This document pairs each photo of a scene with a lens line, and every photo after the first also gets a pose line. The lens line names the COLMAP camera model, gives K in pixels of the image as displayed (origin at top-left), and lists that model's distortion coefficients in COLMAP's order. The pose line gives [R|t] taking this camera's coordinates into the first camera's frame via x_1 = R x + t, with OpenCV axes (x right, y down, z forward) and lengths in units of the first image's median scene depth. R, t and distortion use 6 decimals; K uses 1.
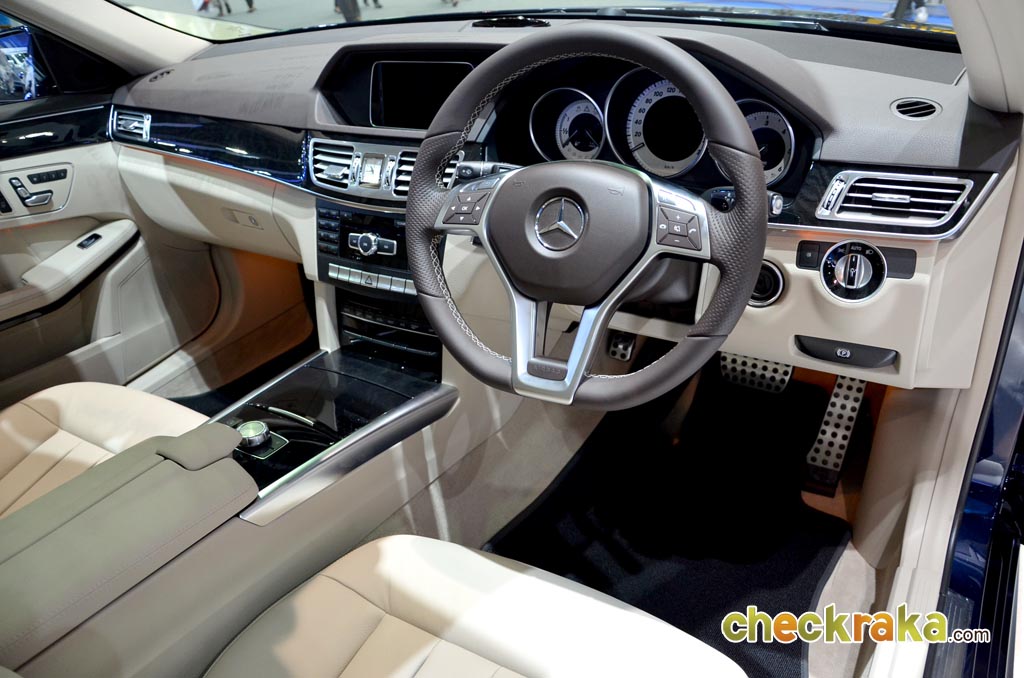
lens RADIAL K [[800.3, 0, 512.0], [0, 800.3, 339.0], [0, 0, 1]] dist [-0.065447, 0.005365]
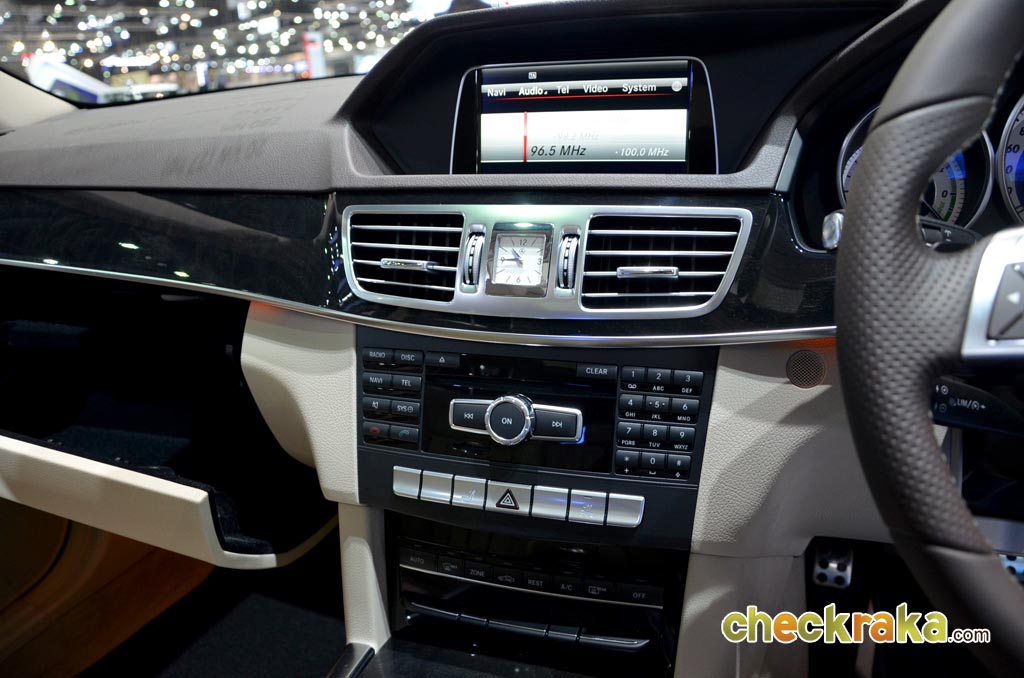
lens RADIAL K [[800.3, 0, 512.0], [0, 800.3, 339.0], [0, 0, 1]] dist [-0.065447, 0.005365]
pose [[0.973653, -0.031880, 0.225796, -0.266265], [0.076120, 0.978821, -0.190038, -0.073673], [-0.214955, 0.202219, 0.955459, 0.527360]]
